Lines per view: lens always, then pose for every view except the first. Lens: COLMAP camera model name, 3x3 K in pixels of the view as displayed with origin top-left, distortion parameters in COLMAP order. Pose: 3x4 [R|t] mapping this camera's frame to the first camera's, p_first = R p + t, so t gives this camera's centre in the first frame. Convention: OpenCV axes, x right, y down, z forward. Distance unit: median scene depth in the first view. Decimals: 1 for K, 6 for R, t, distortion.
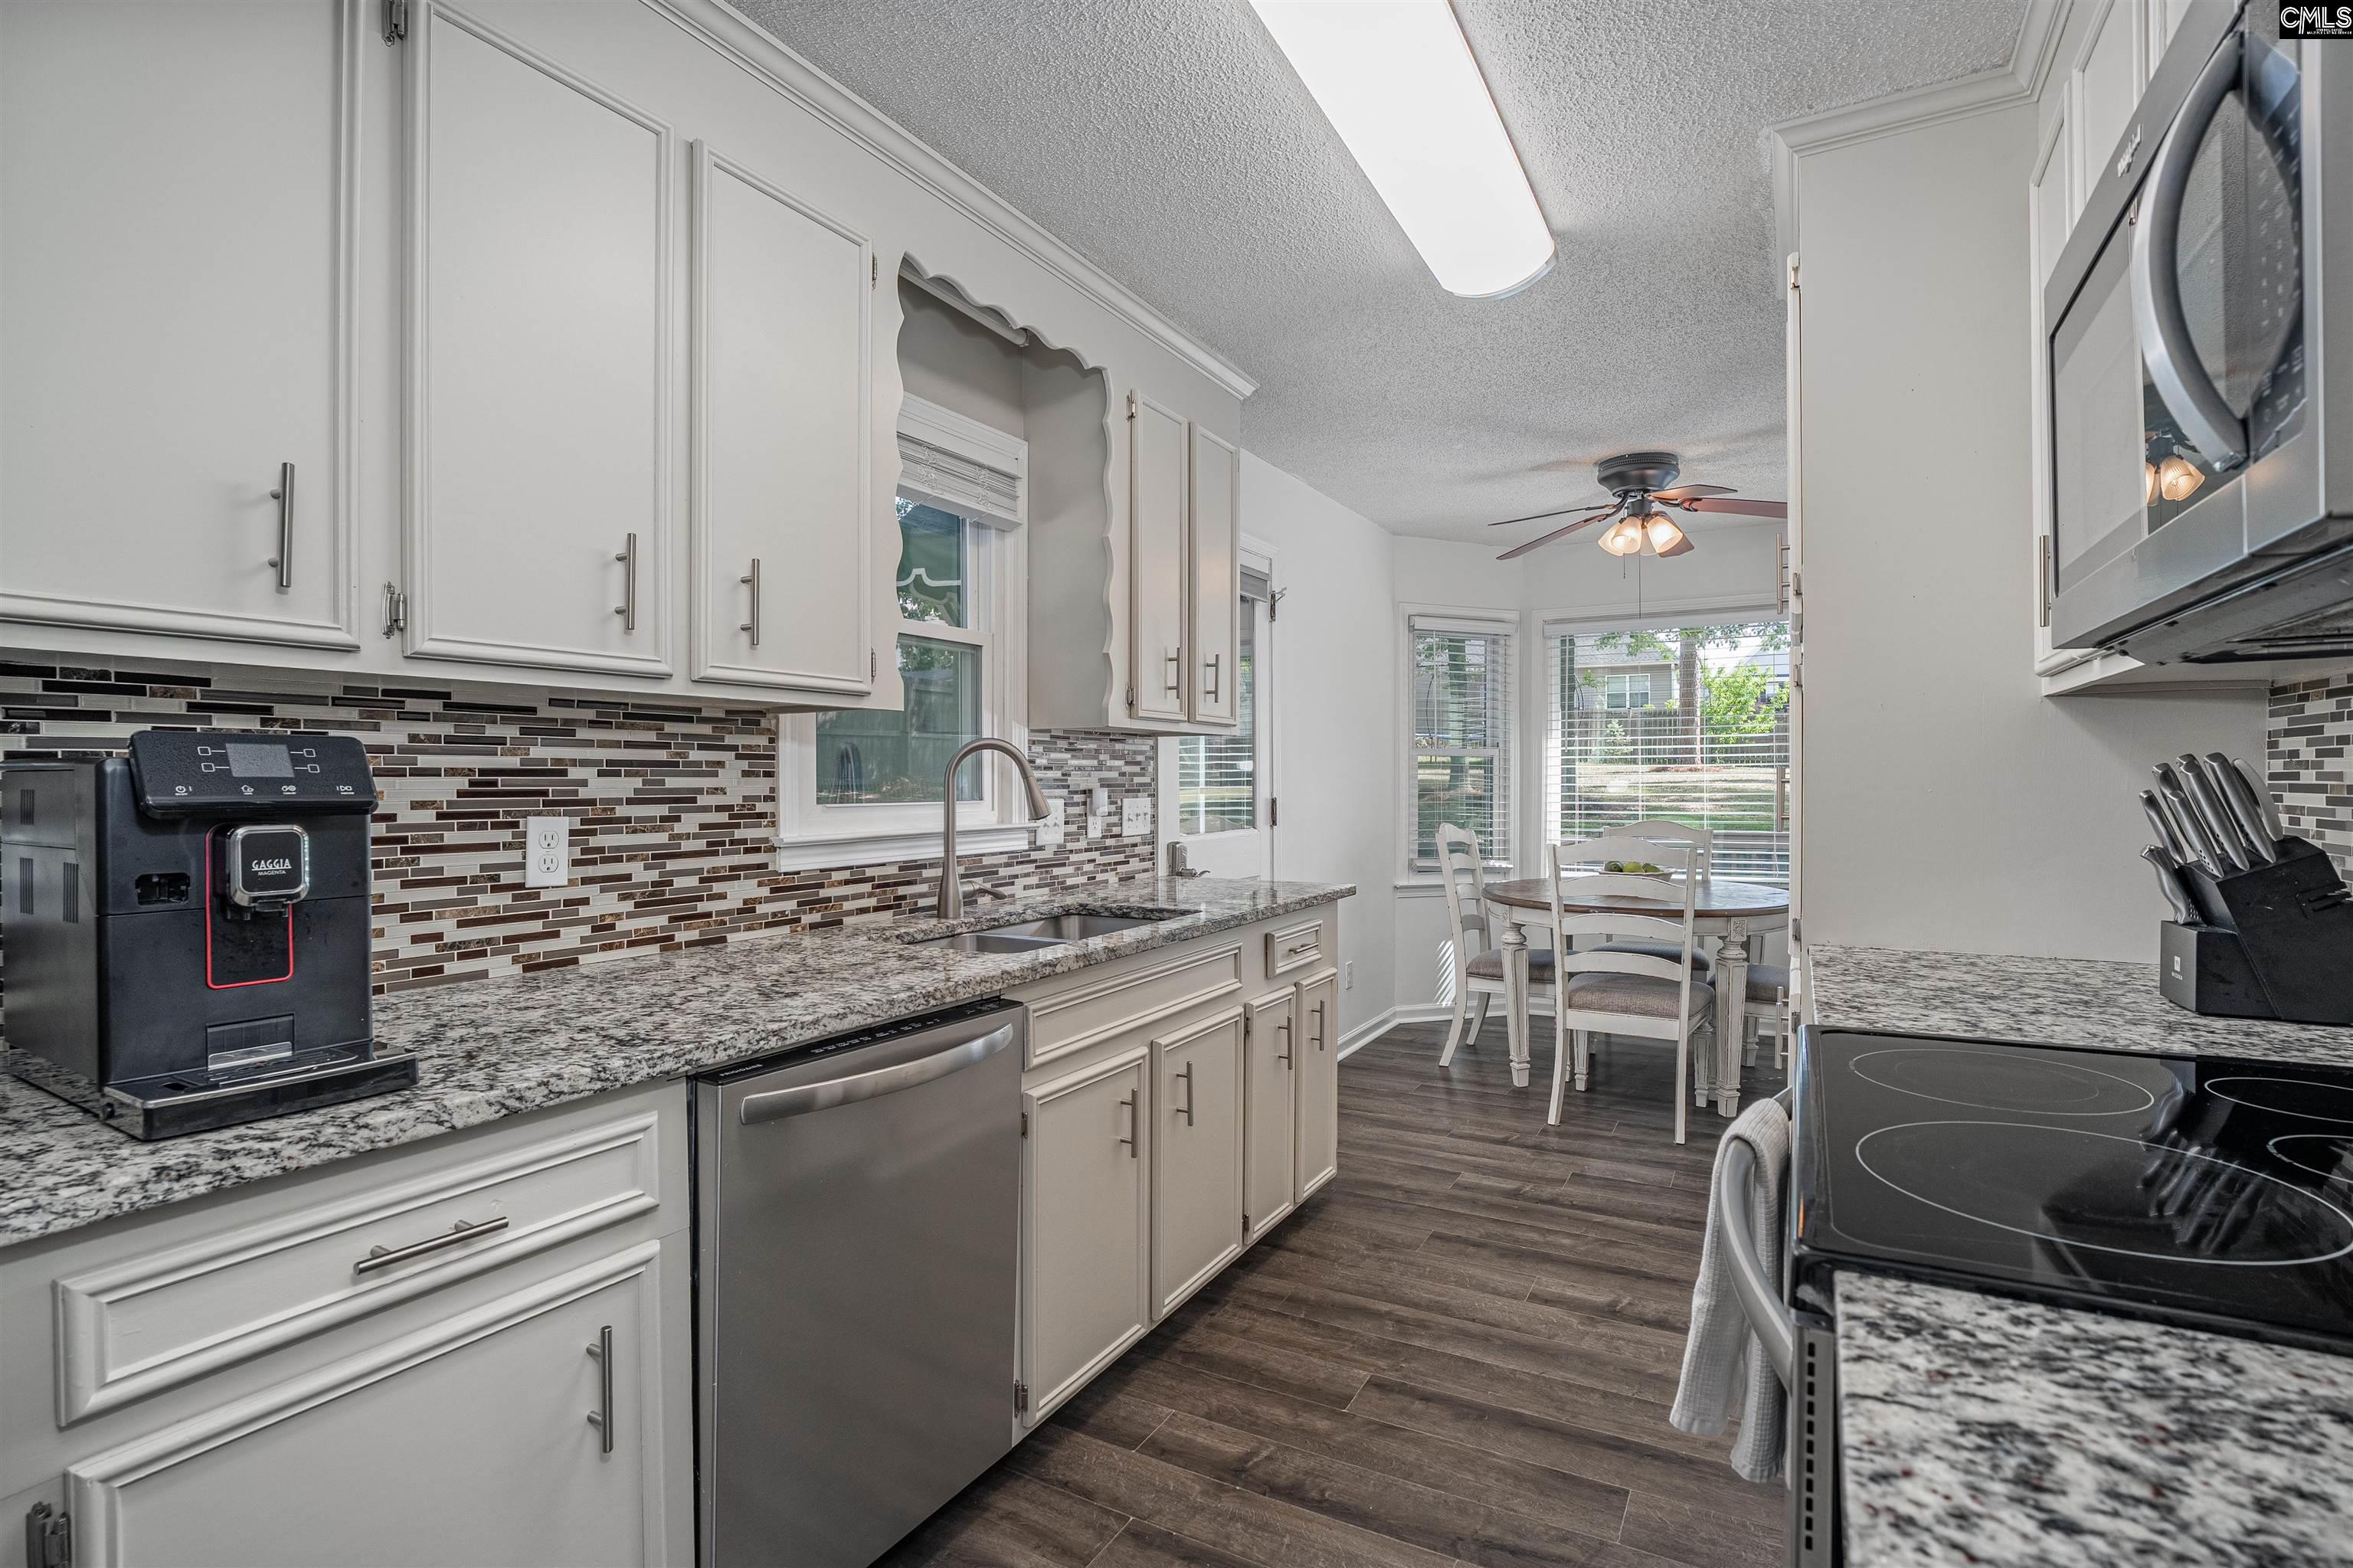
lens RADIAL K [[1085.5, 0, 1163.1], [0, 1085.5, 789.1], [0, 0, 1]] dist [-0.038497, 0.004848]
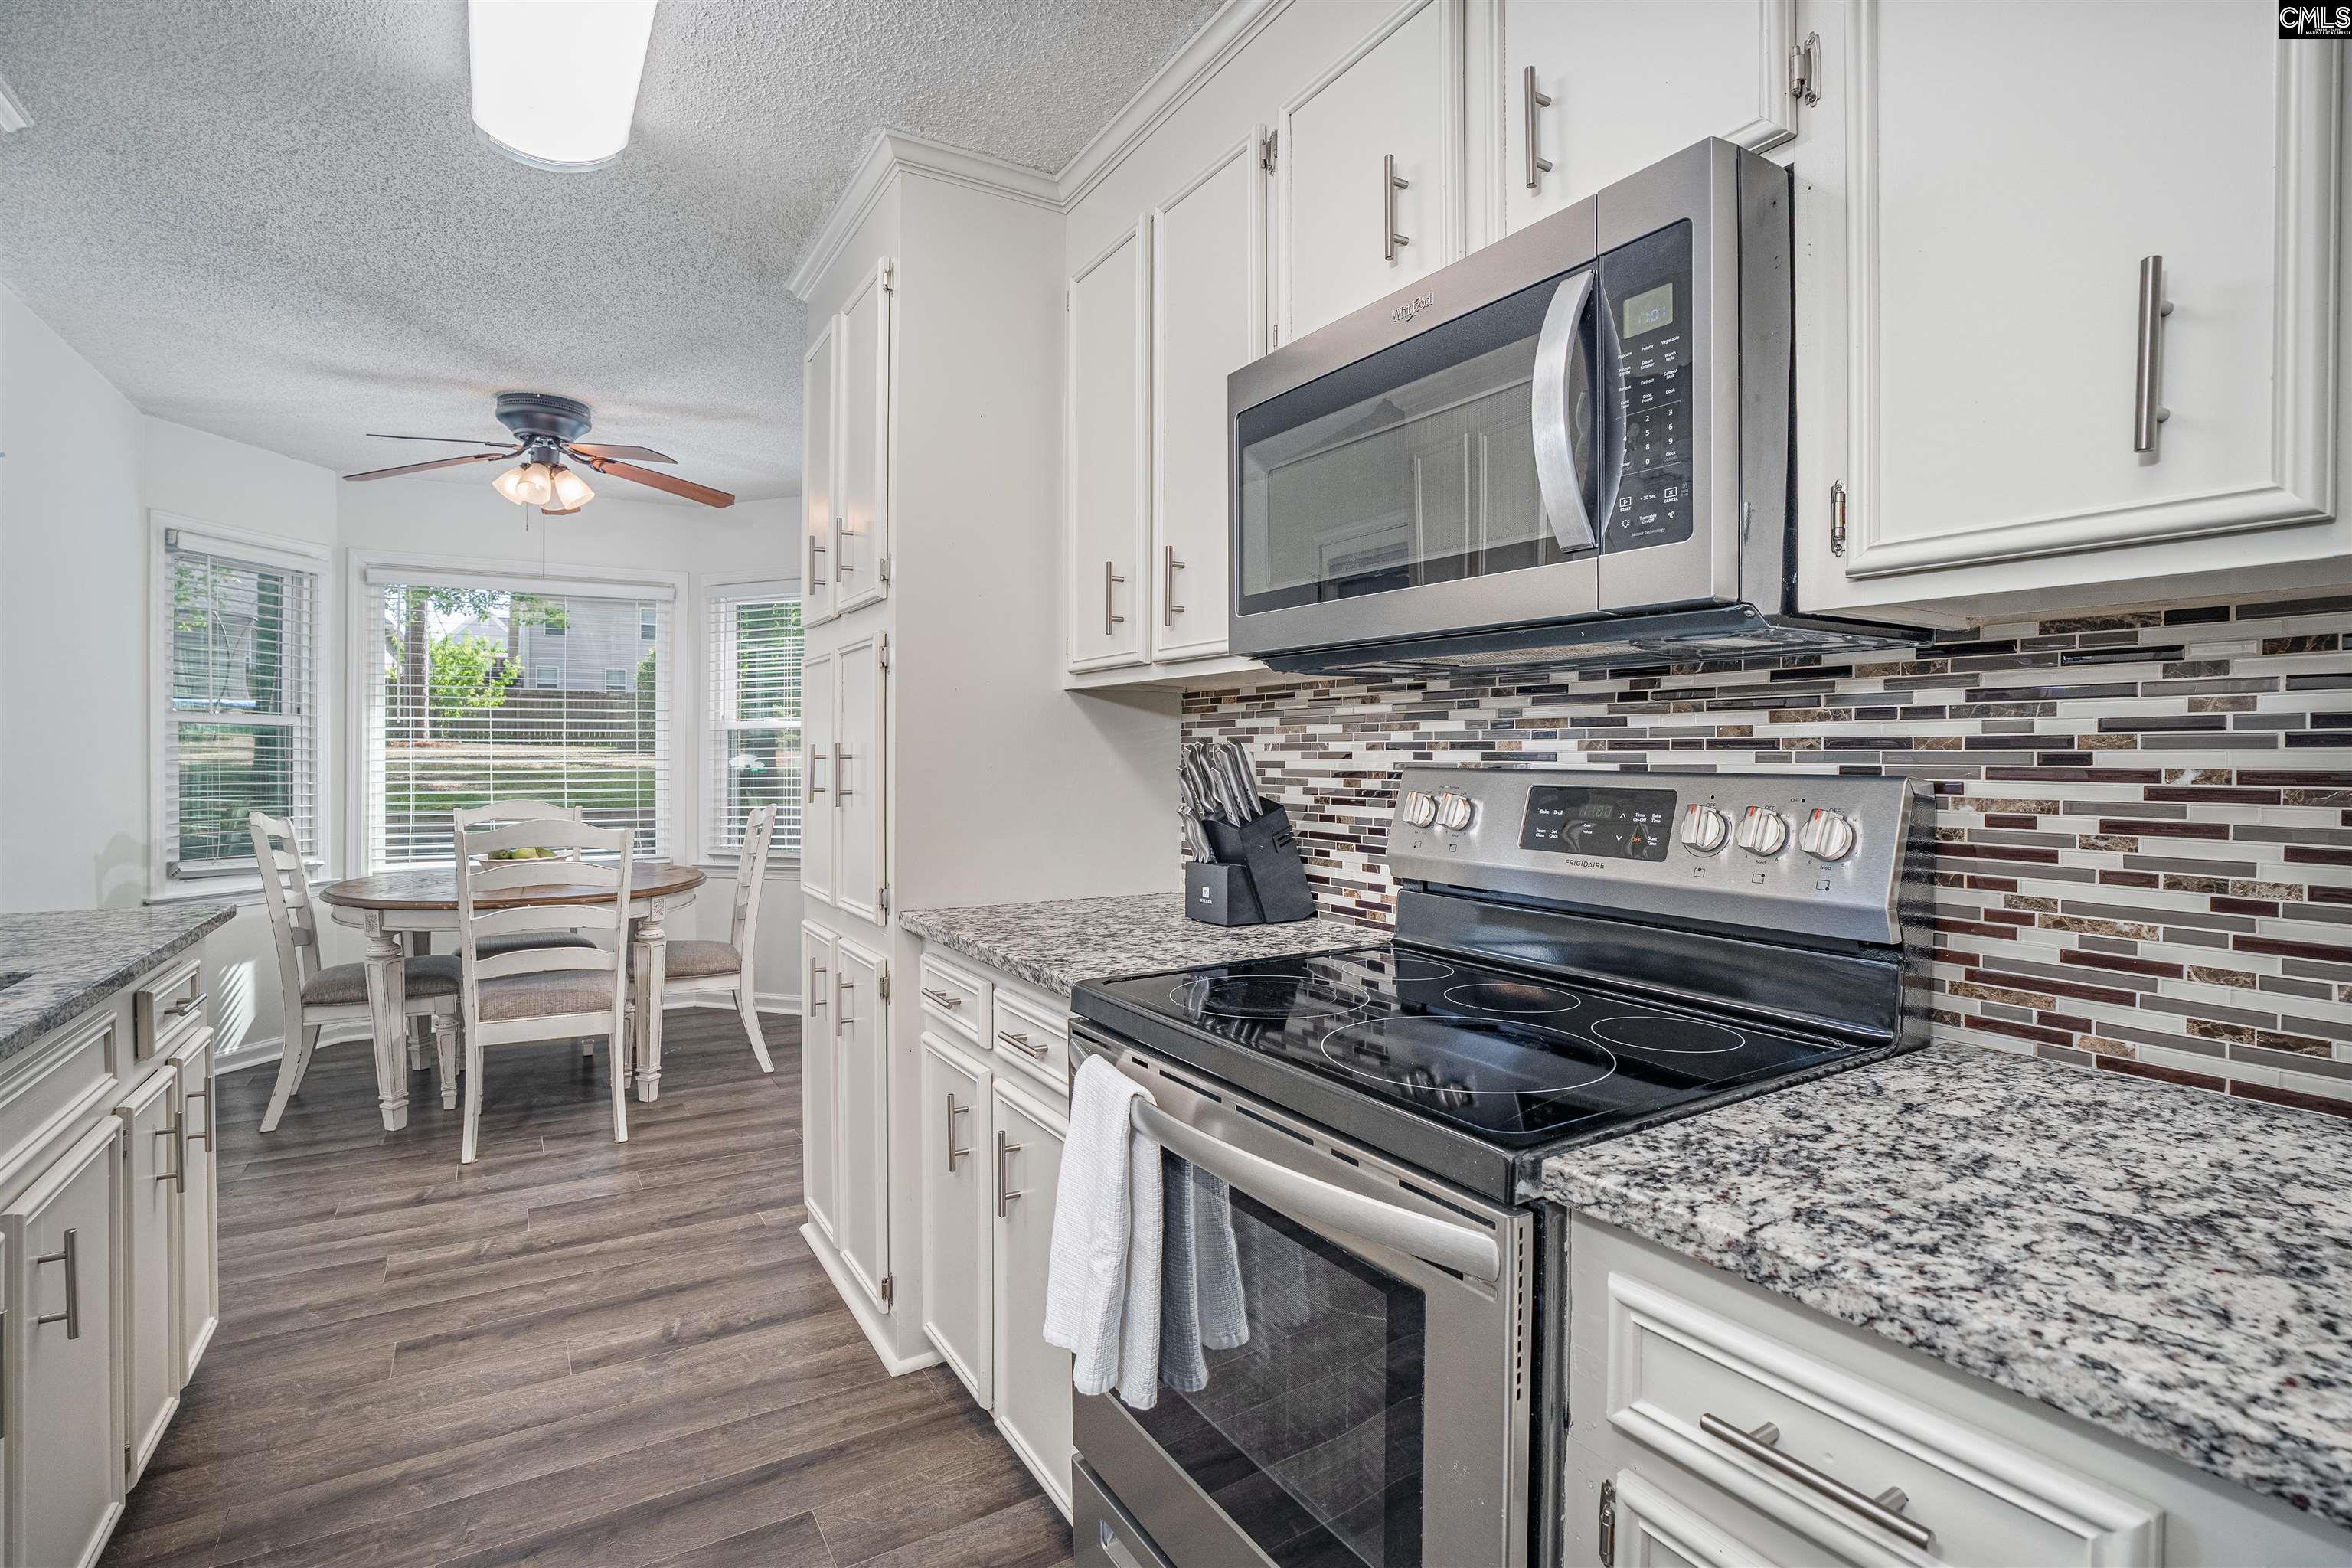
lens RADIAL K [[1085.0, 0, 1168.8], [0, 1085.0, 763.5], [0, 0, 1]] dist [-0.038497, 0.004848]
pose [[0.494417, -0.001444, 0.869224, -0.269813], [0.002927, 0.999996, -0.000004, -0.000525], [-0.869220, 0.002546, 0.494419, 0.318078]]
